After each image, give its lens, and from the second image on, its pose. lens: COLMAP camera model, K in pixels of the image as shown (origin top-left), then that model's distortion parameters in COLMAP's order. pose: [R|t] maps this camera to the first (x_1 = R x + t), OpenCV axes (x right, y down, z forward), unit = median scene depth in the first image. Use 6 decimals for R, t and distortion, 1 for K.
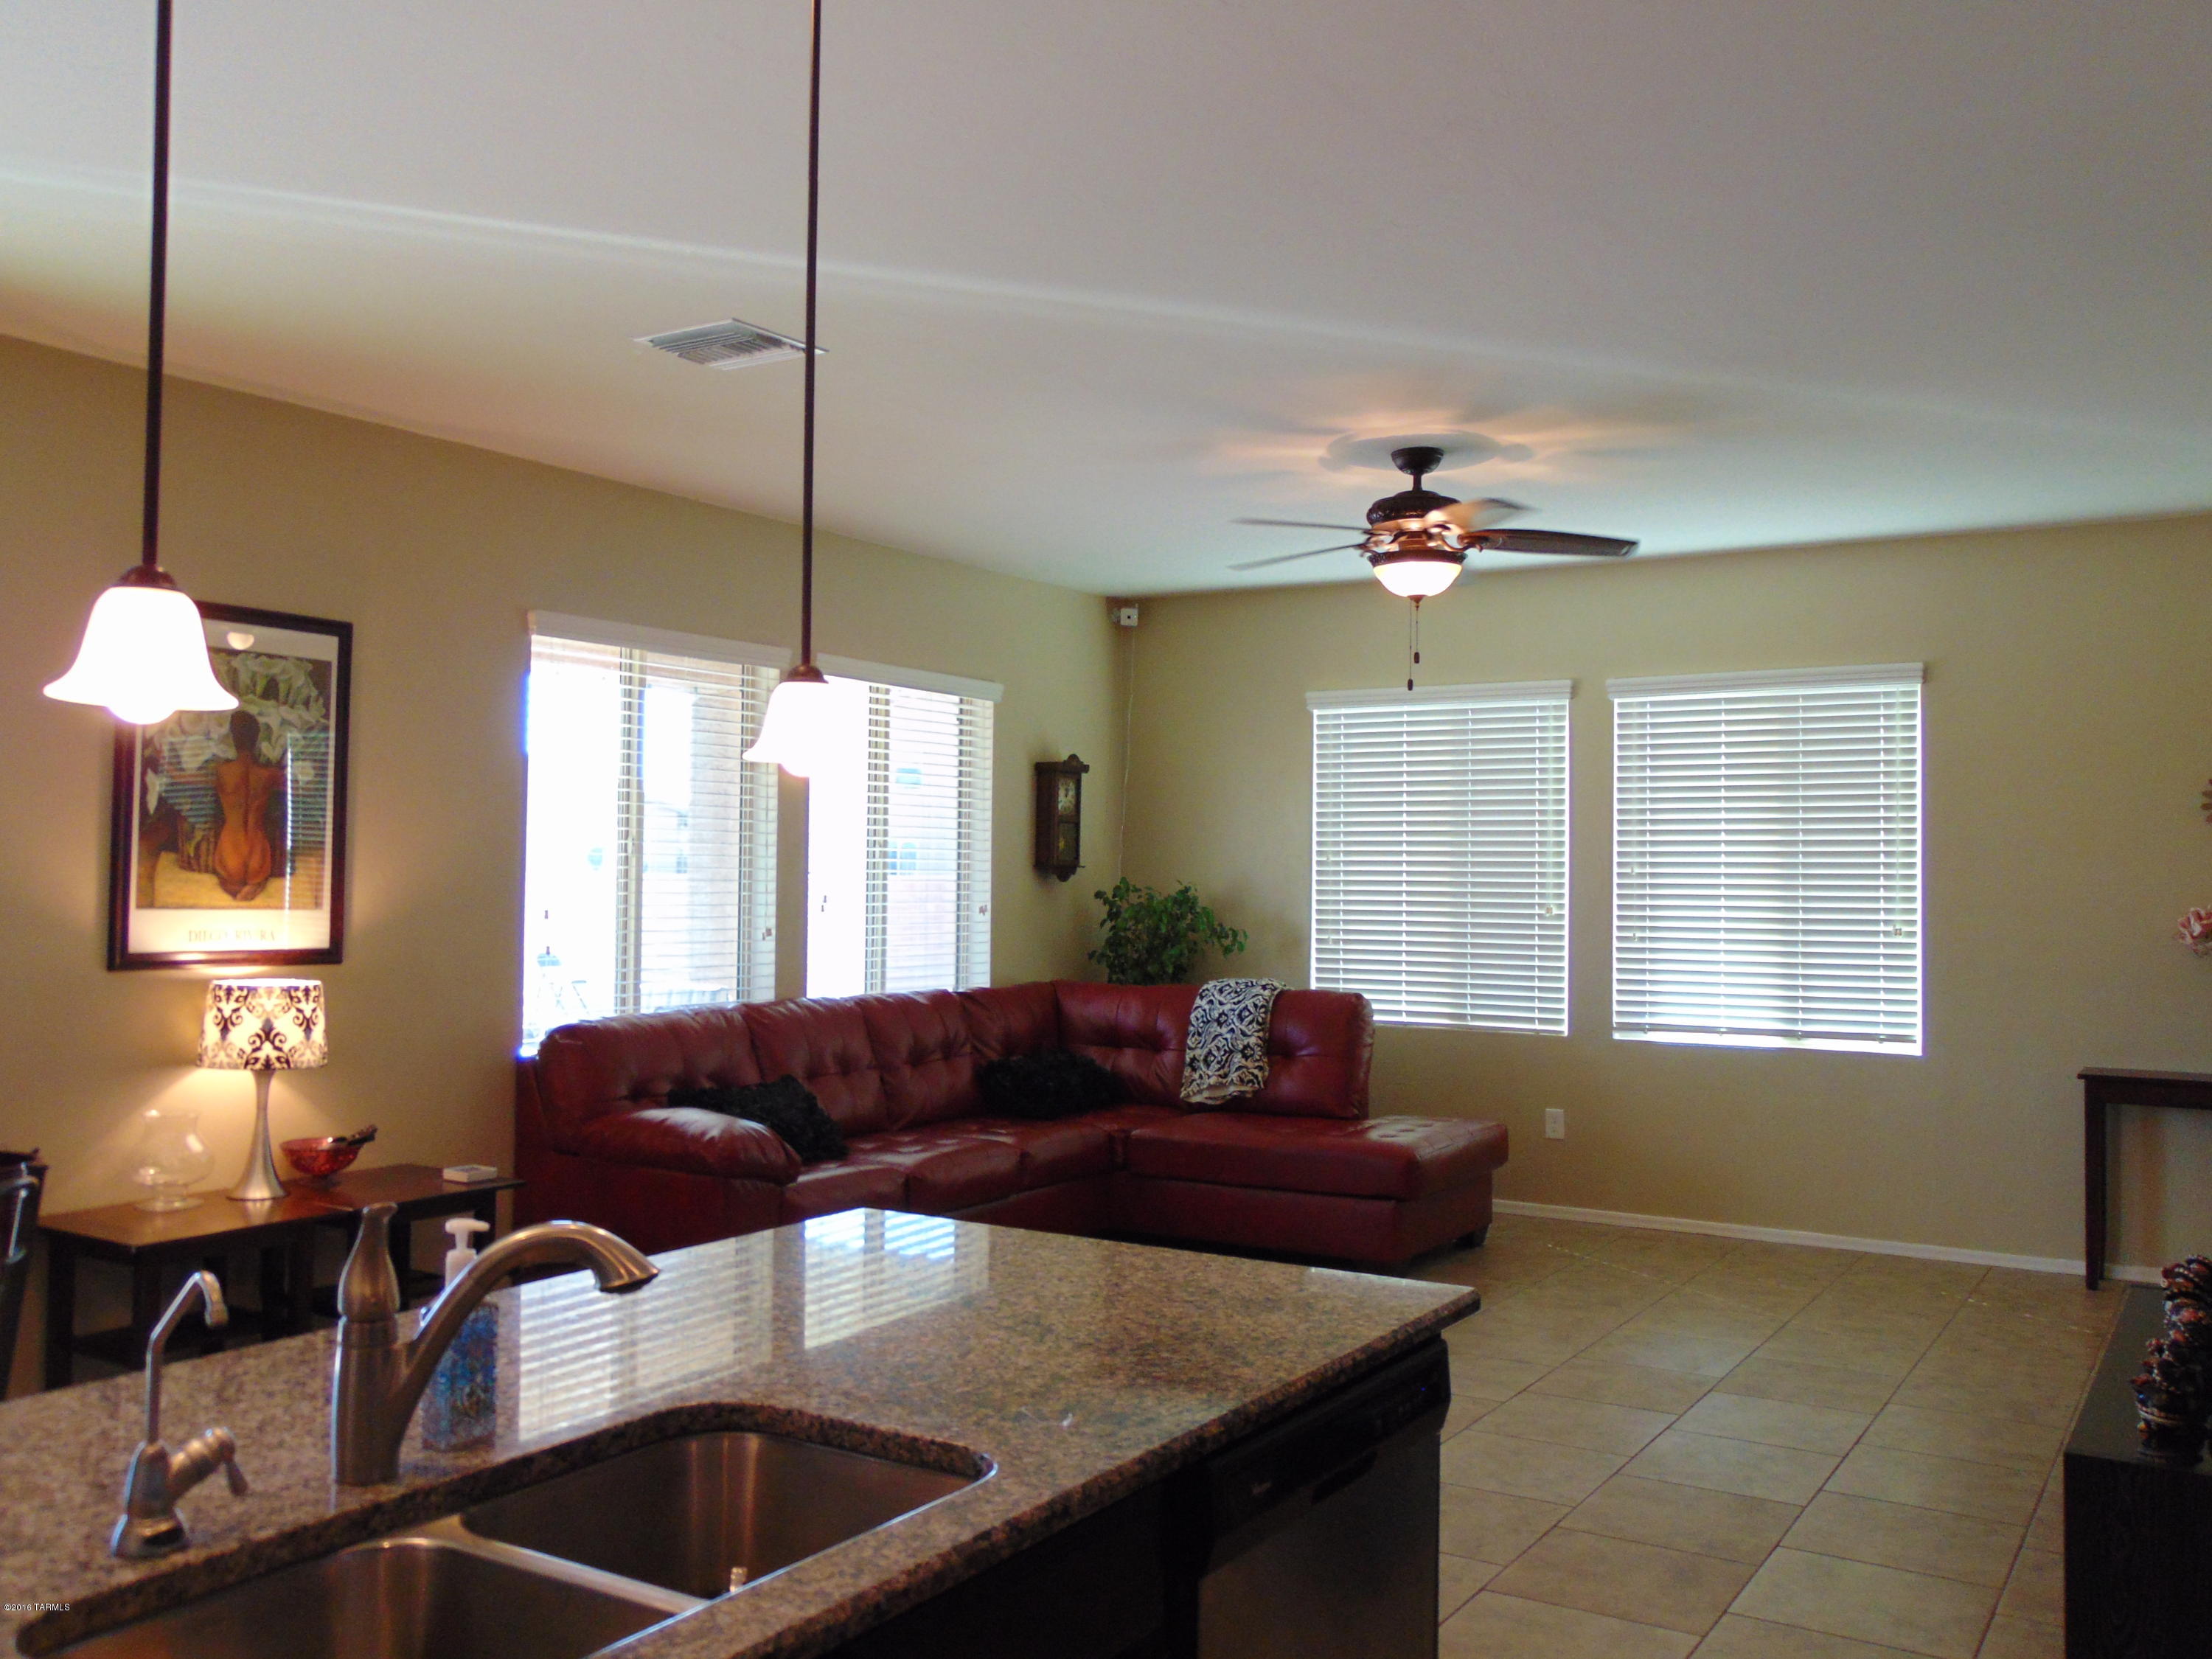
lens RADIAL K [[1903.7, 0, 1095.1], [0, 1903.7, 812.7], [0, 0, 1]] dist [-0.049495, 0.067279]
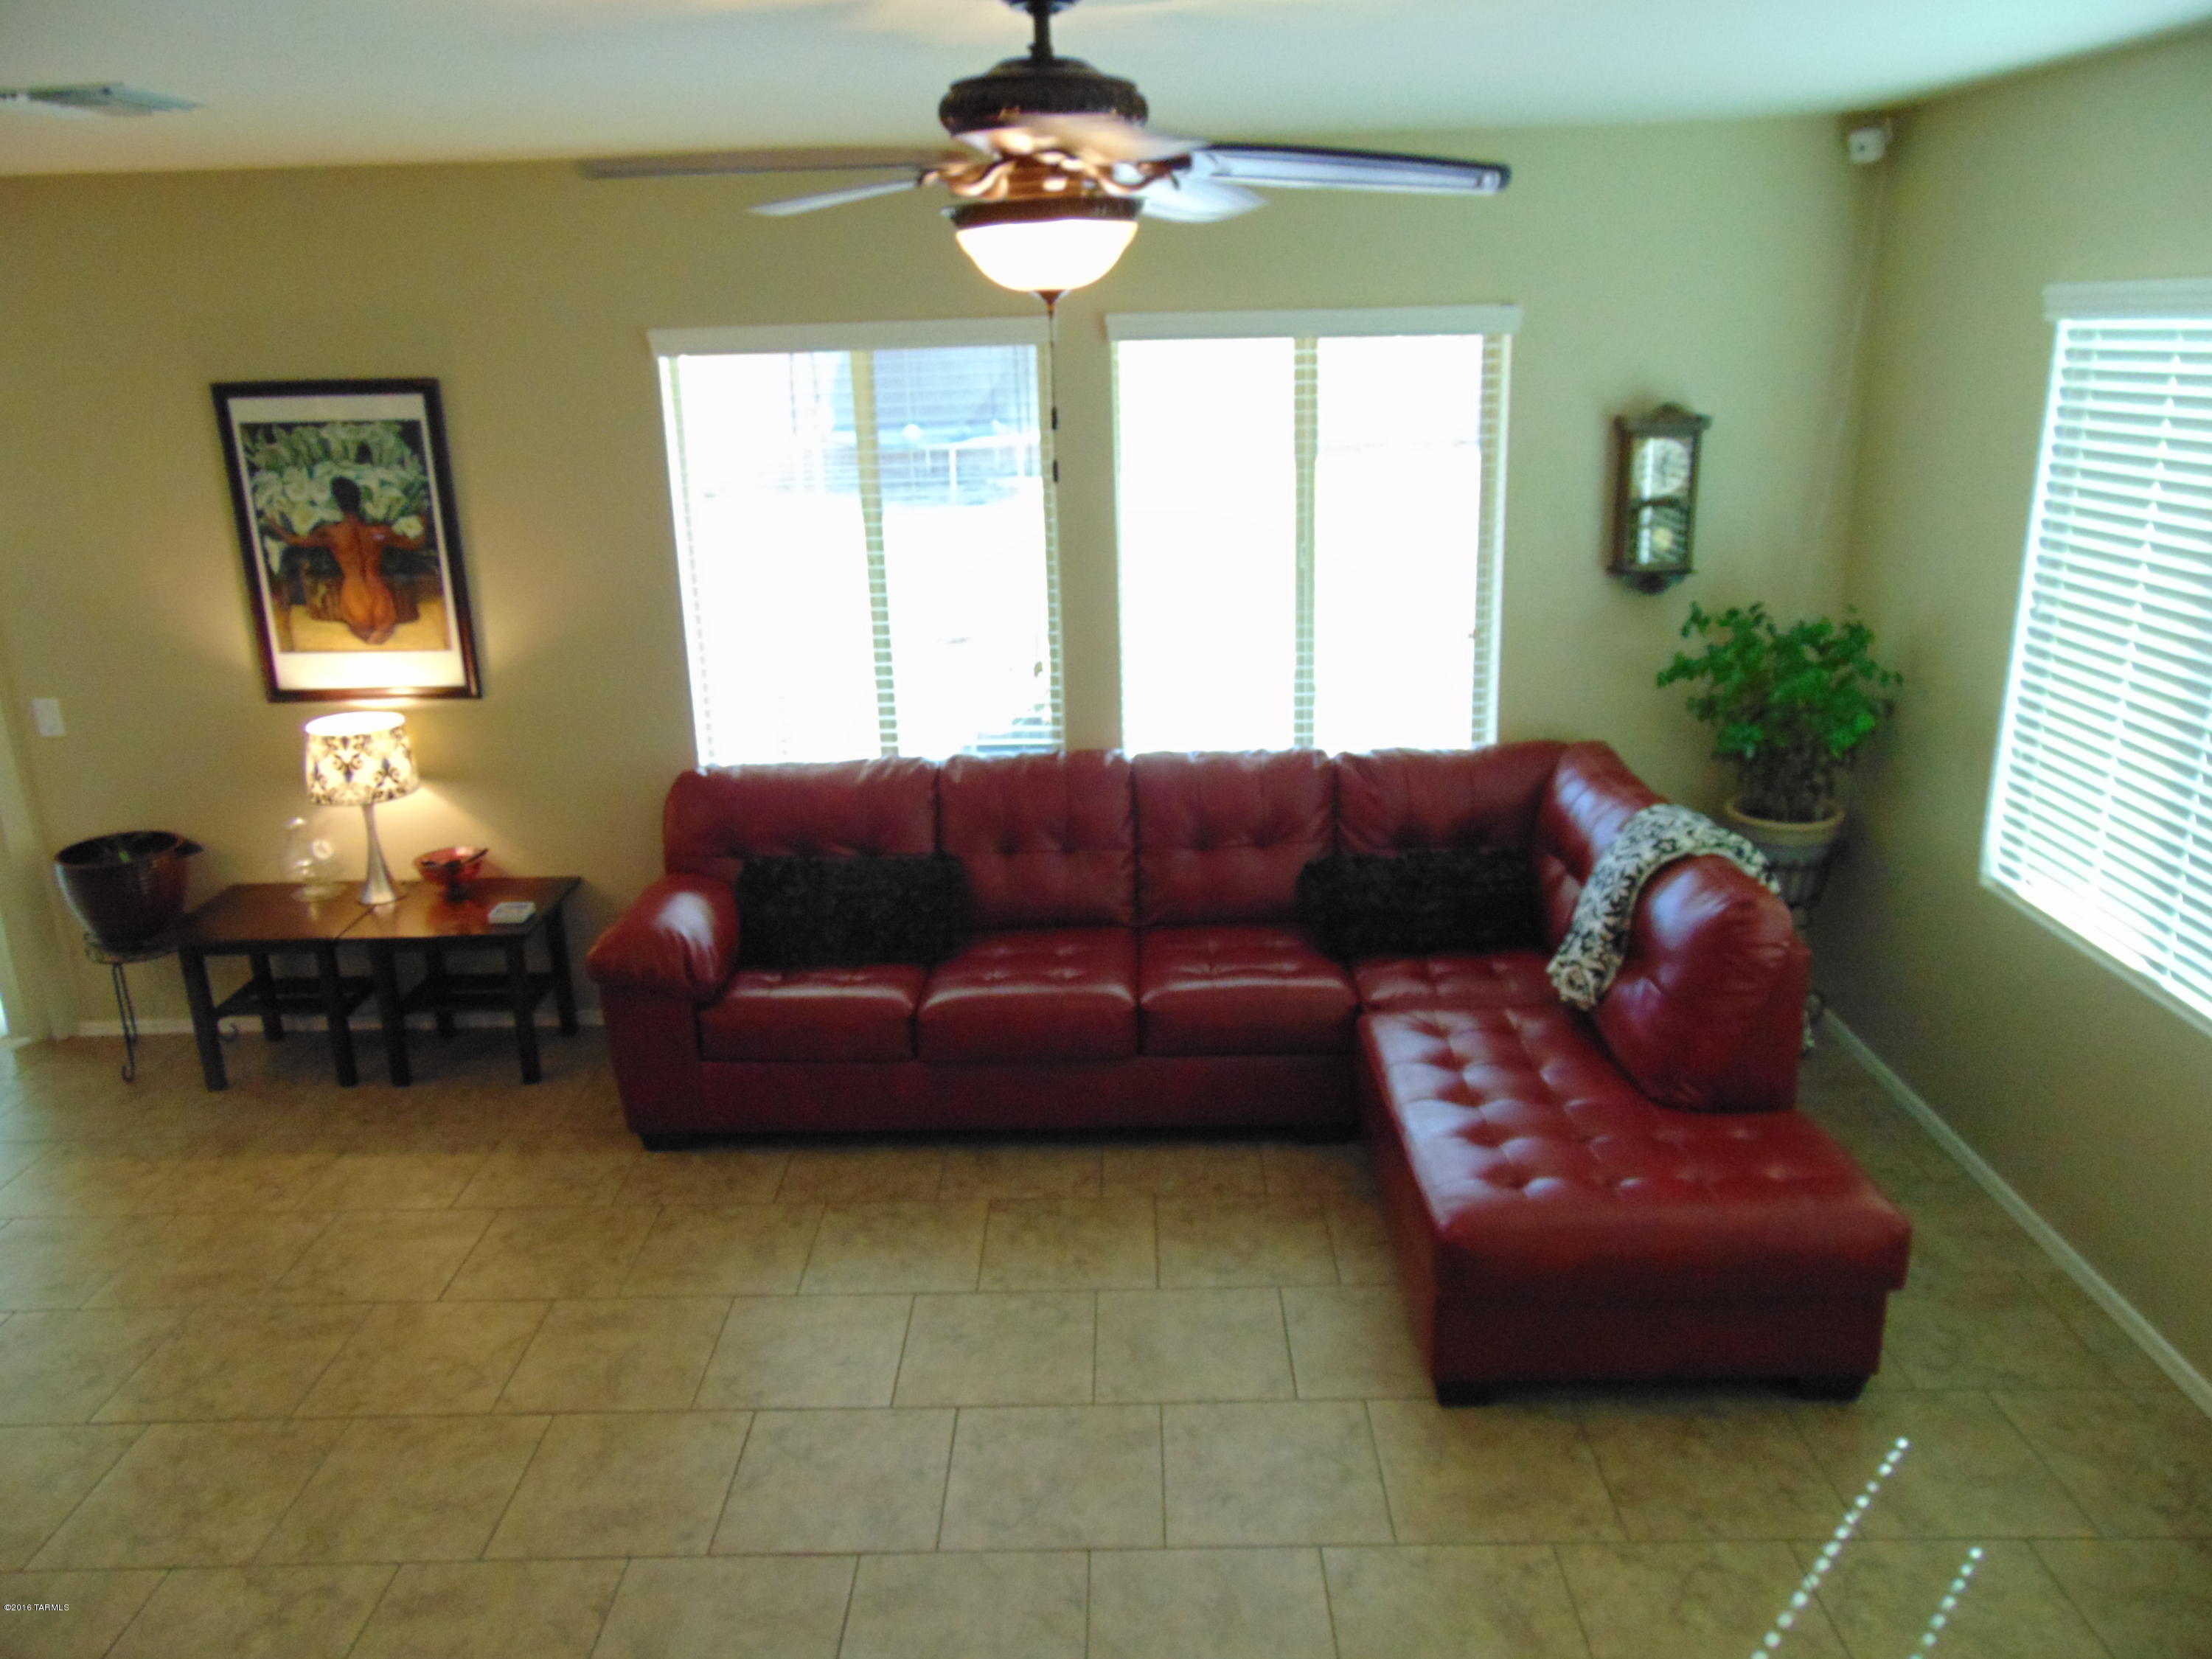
lens RADIAL K [[1657.1, 0, 1105.1], [0, 1657.1, 819.3], [0, 0, 1]] dist [-0.024618, 0.063317]
pose [[0.522339, 0.226754, -0.822037, 0.456864], [0.062318, 0.951269, 0.302000, -0.092717], [0.850458, -0.208974, 0.482754, 0.631087]]
